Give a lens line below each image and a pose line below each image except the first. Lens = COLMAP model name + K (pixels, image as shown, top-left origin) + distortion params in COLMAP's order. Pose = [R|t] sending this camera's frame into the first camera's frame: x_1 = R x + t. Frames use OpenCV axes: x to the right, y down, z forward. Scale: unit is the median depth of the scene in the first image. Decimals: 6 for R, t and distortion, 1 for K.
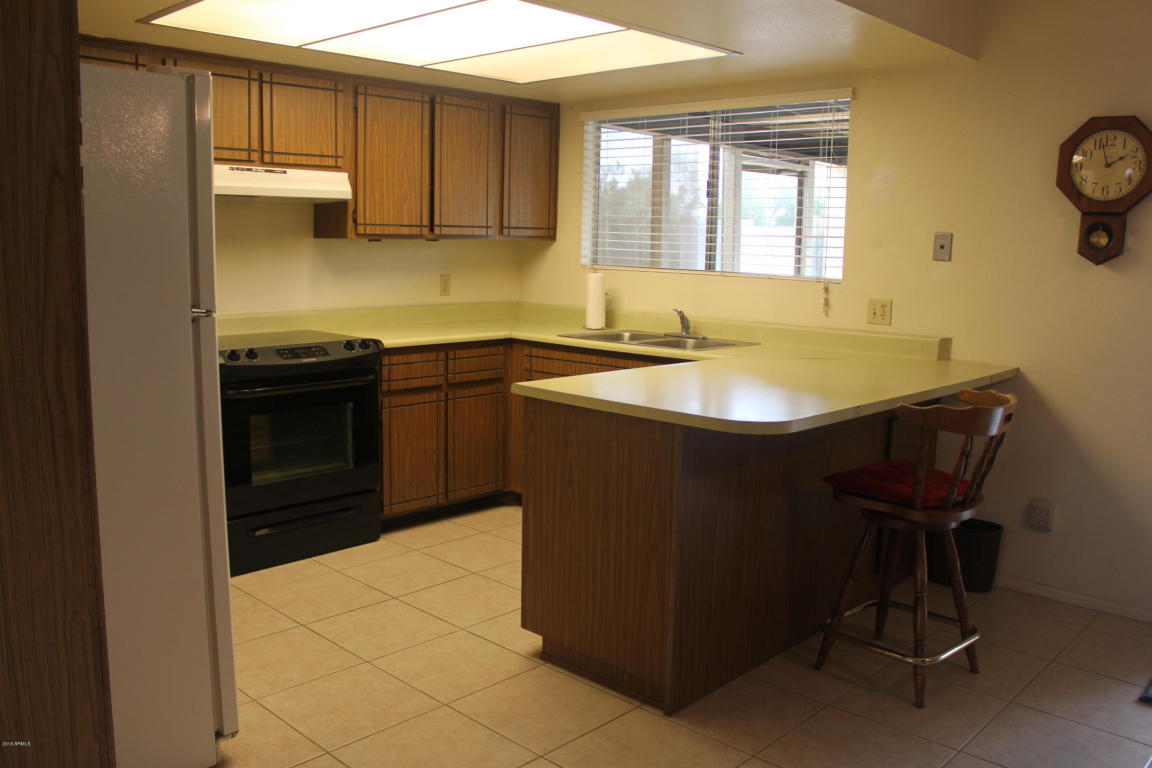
lens RADIAL K [[953.0, 0, 572.7], [0, 953.0, 374.8], [0, 0, 1]] dist [-0.176586, 0.160177]
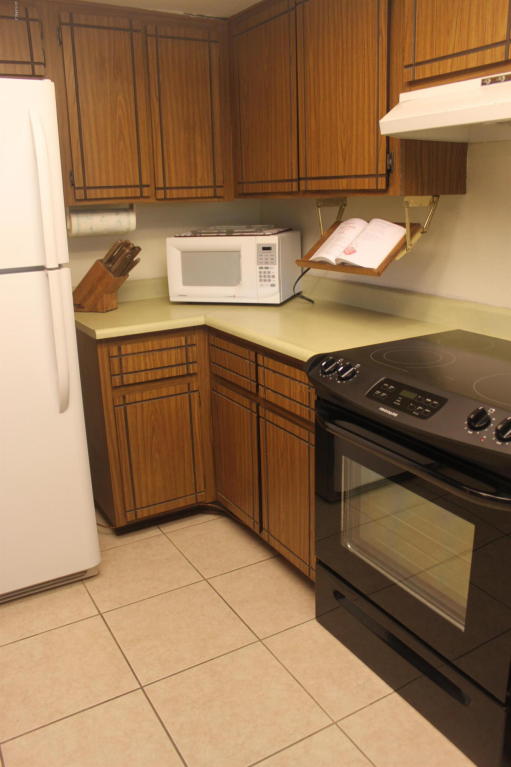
lens RADIAL K [[634.5, 0, 255.5], [0, 634.5, 383.5], [0, 0, 1]] dist [-0.176586, 0.160177]
pose [[-0.273226, 0.265796, -0.924500, 0.087726], [-0.111137, 0.945911, 0.304796, -0.125416], [0.955508, 0.186024, -0.228908, 0.885885]]
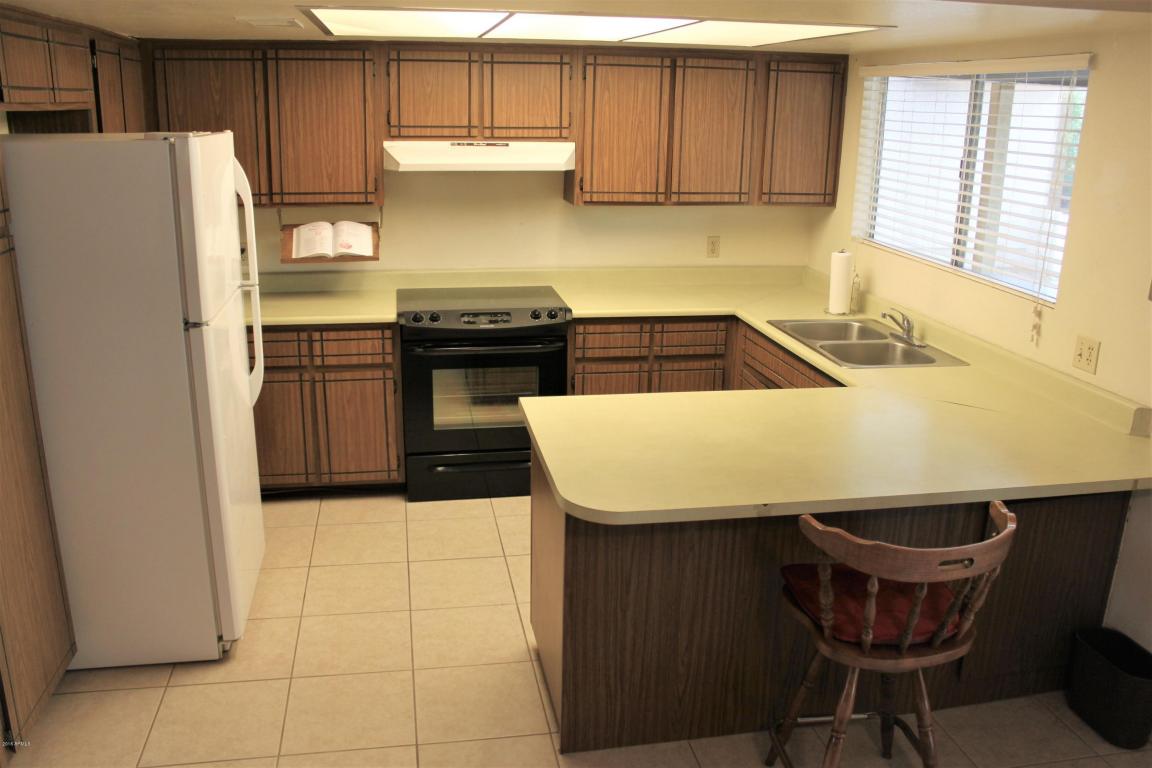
lens RADIAL K [[953.0, 0, 572.7], [0, 953.0, 374.8], [0, 0, 1]] dist [-0.176586, 0.160177]
pose [[0.811977, 0.155788, -0.562516, 0.382117], [-0.084084, 0.984891, 0.151391, -0.120008], [0.577602, -0.075627, 0.812808, 0.132618]]
